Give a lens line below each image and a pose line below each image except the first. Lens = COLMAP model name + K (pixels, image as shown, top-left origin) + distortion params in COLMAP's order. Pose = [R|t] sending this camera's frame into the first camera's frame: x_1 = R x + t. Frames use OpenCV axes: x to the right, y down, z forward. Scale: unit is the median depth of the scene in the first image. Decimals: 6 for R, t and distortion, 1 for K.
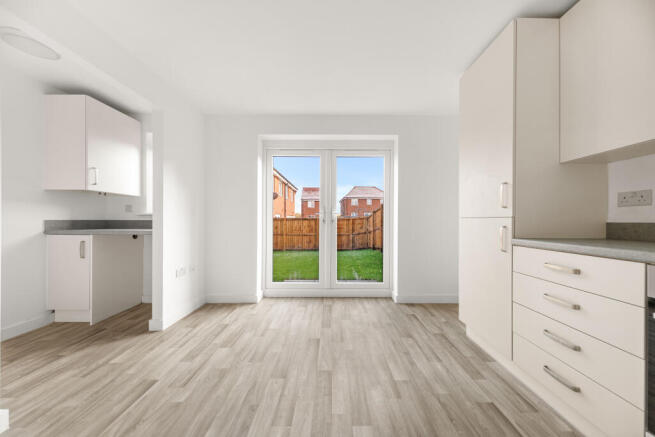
lens RADIAL K [[223.5, 0, 330.4], [0, 223.5, 219.5], [0, 0, 1]] dist [0.000600, 0.000049]
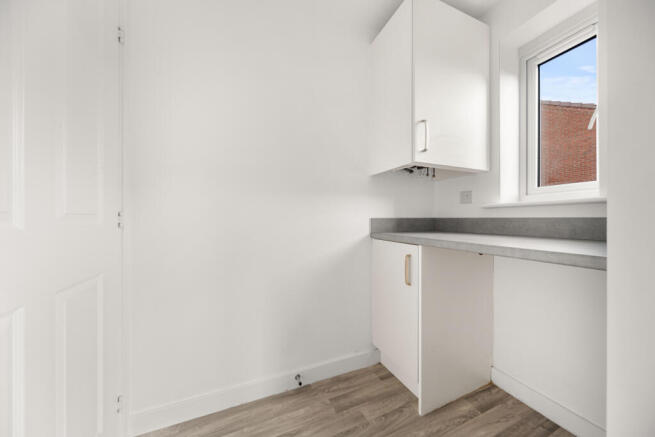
lens RADIAL K [[223.5, 0, 330.4], [0, 223.5, 219.5], [0, 0, 1]] dist [0.000600, 0.000049]
pose [[0.402155, 0.002873, -0.915567, -0.618039], [0.002643, 0.999987, 0.004299, 0.003402], [0.915568, -0.004148, 0.402142, 0.546195]]
